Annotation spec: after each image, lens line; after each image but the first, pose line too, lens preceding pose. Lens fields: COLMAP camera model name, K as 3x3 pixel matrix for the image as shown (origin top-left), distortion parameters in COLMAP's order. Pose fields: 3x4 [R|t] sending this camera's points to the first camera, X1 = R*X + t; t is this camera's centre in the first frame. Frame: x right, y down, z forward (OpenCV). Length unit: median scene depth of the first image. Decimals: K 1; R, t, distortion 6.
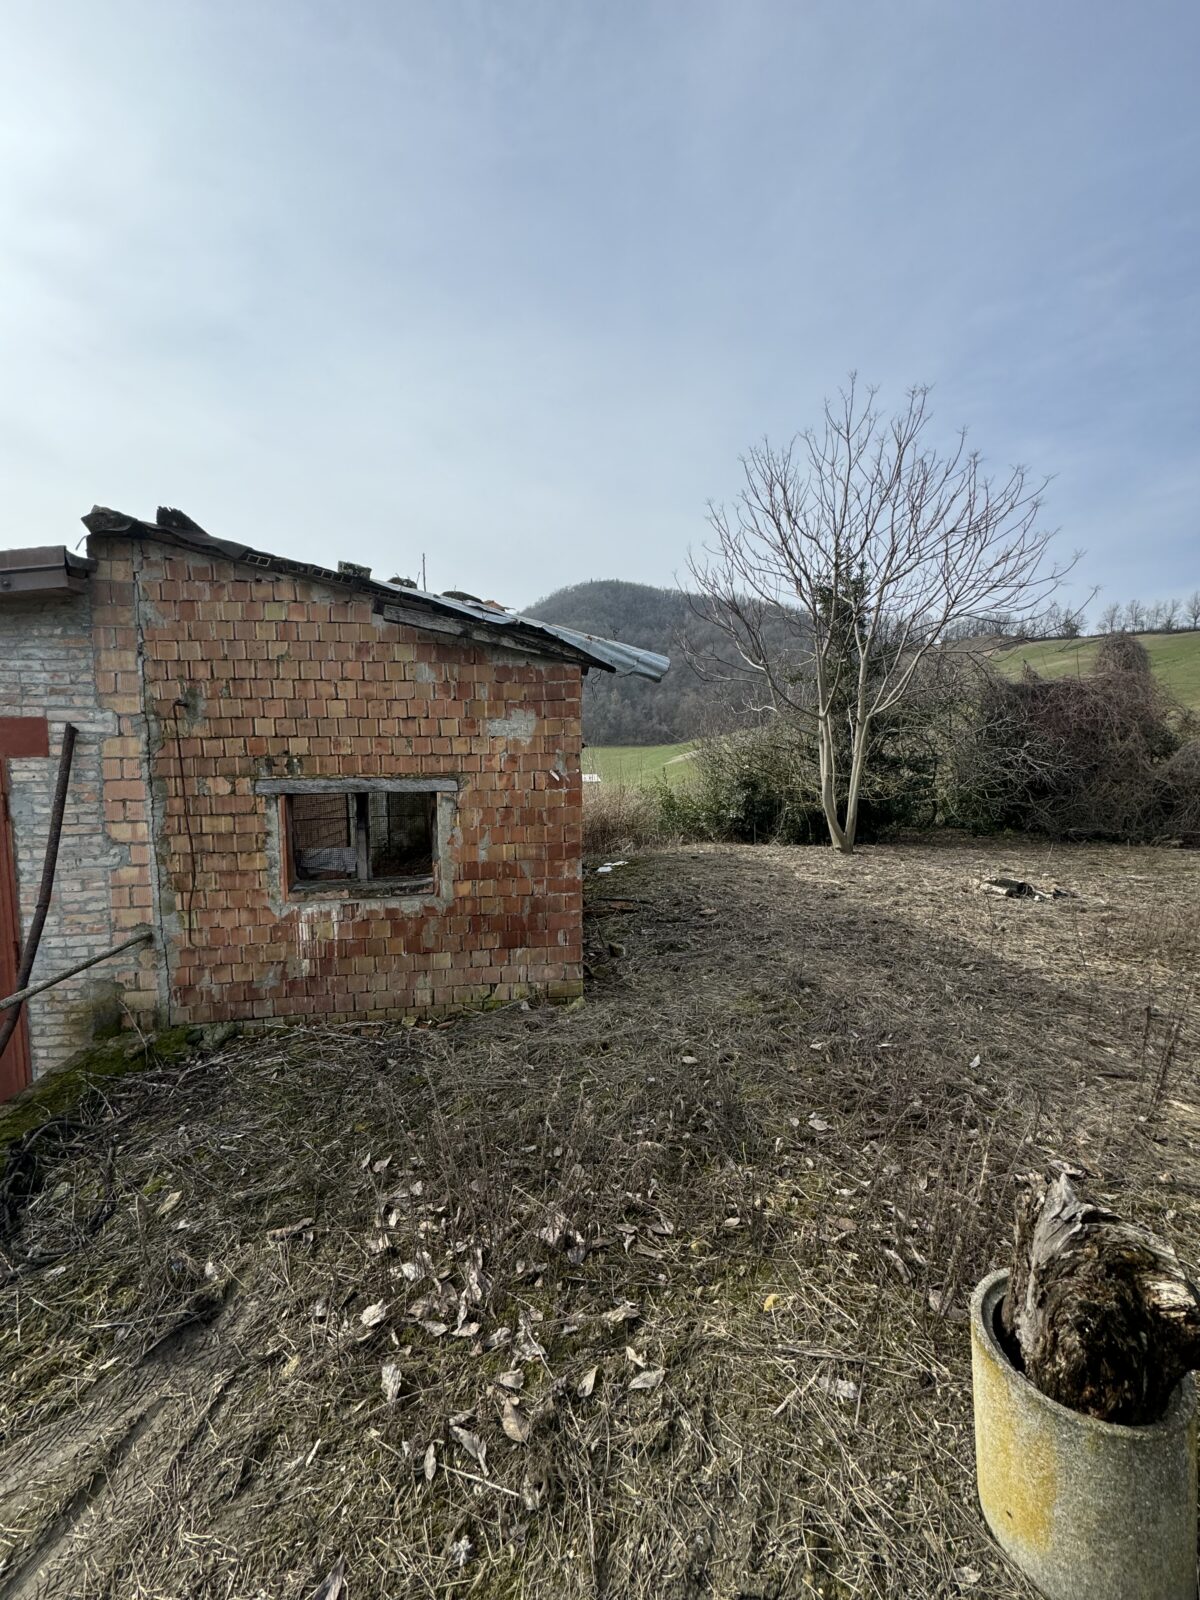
lens RADIAL K [[638.8, 0, 592.5], [0, 638.8, 799.7], [0, 0, 1]] dist [-0.004176, 0.000968]
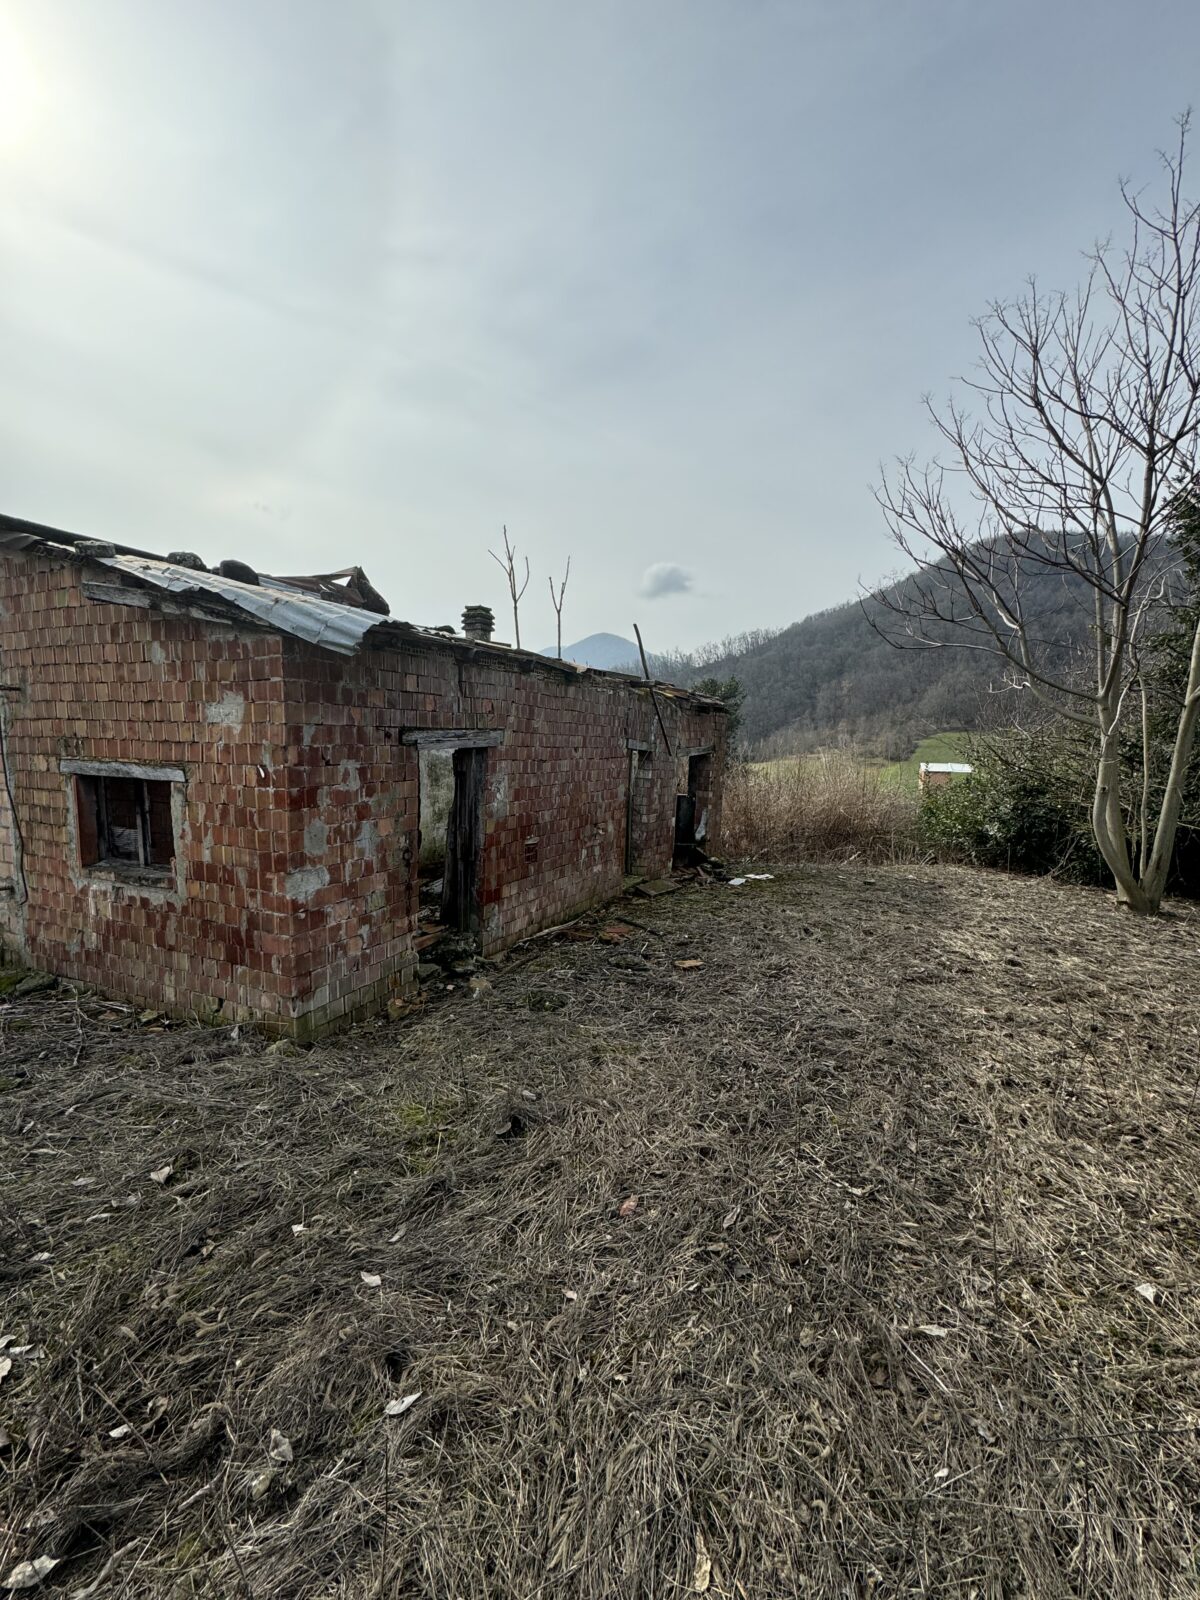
lens RADIAL K [[638.8, 0, 600.4], [0, 638.8, 801.1], [0, 0, 1]] dist [-0.004176, 0.000968]
pose [[0.851180, 0.083791, -0.518142, 0.762993], [-0.065403, 0.996413, 0.053694, -0.073773], [0.520783, -0.011815, 0.853608, 0.529775]]
